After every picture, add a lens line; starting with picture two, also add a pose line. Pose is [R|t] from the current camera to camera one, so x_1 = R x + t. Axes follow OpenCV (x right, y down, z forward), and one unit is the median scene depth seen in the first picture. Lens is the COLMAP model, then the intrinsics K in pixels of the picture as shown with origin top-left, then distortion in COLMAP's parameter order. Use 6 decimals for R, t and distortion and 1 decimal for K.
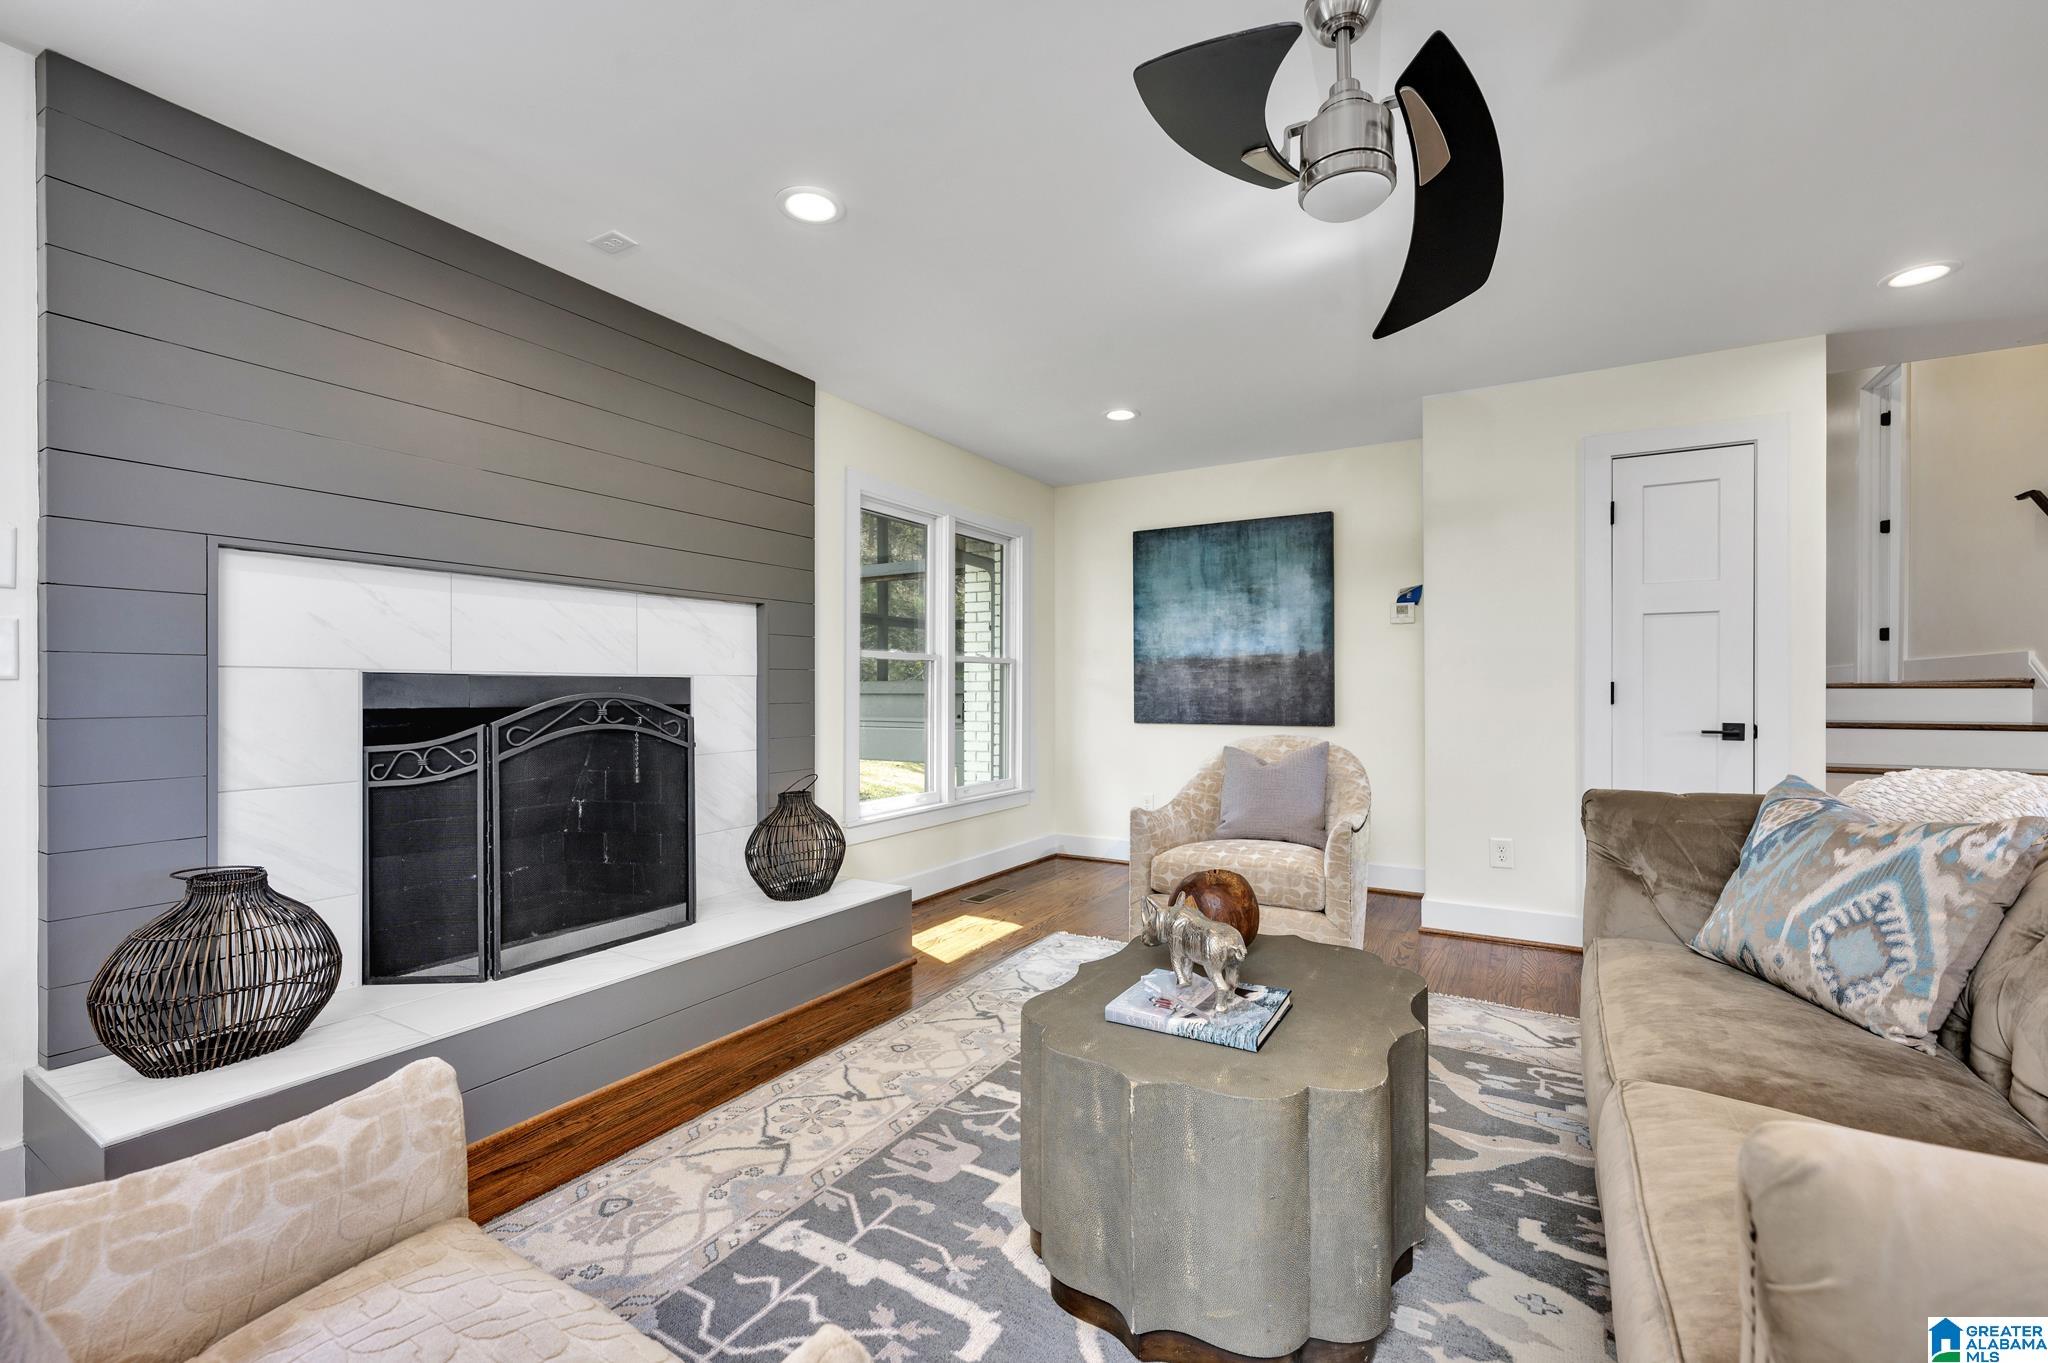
lens RADIAL K [[856.5, 0, 1020.9], [0, 856.5, 684.5], [0, 0, 1]] dist [-0.000658, 0.000276]
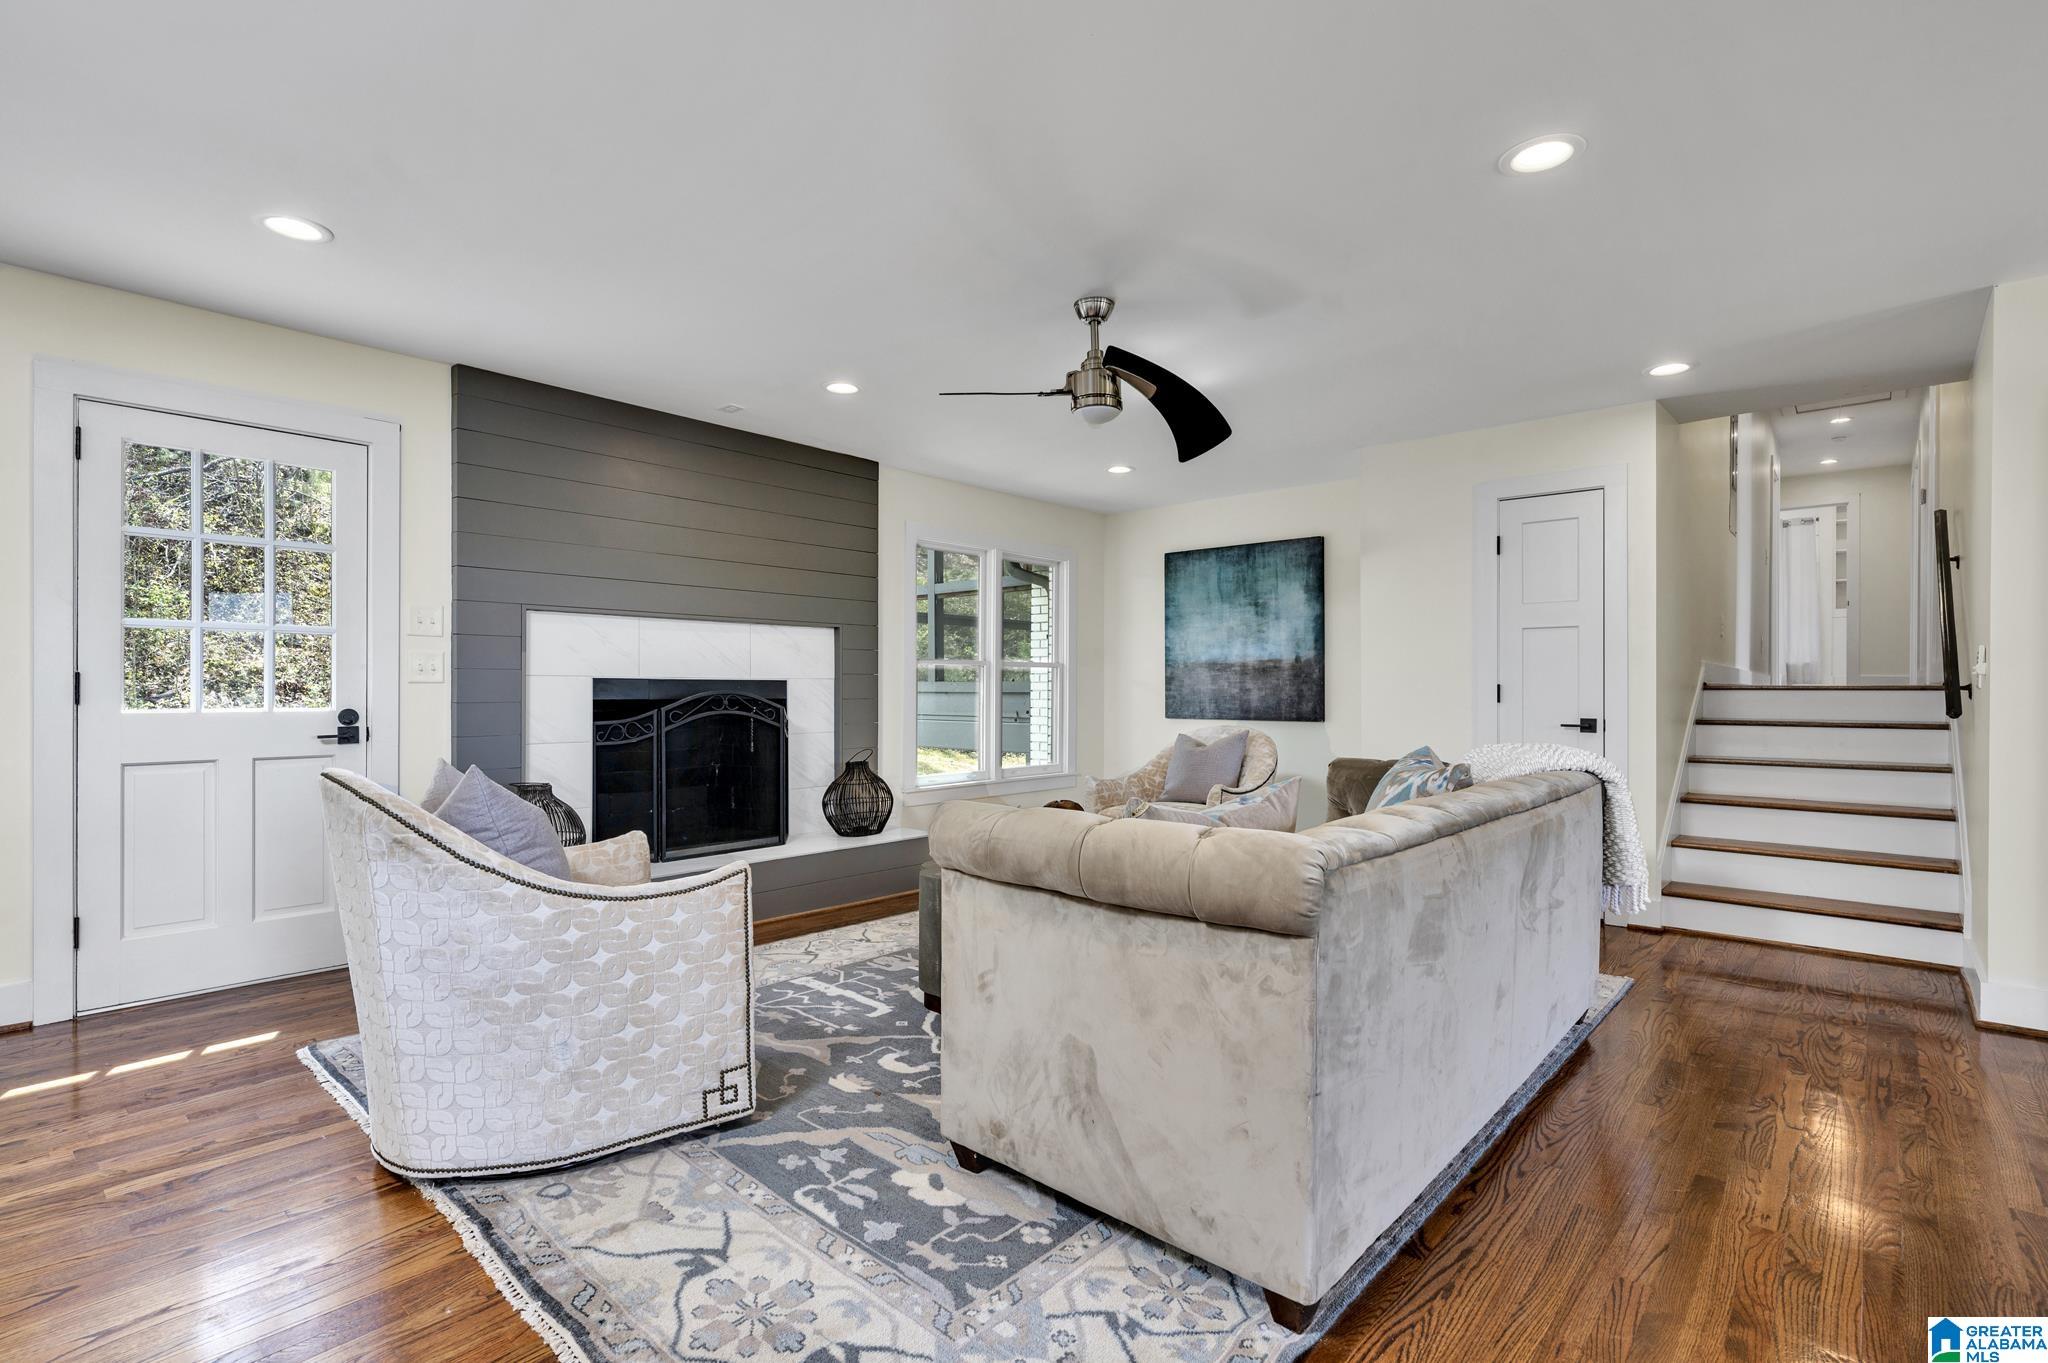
lens RADIAL K [[952.5, 0, 1018.9], [0, 952.5, 680.4], [0, 0, 1]] dist [-0.002003, -0.000277]
pose [[0.980766, 0.000946, -0.195186, 0.295692], [-0.001460, 0.999996, -0.002491, -0.004241], [0.195183, 0.002728, 0.980763, -0.473018]]
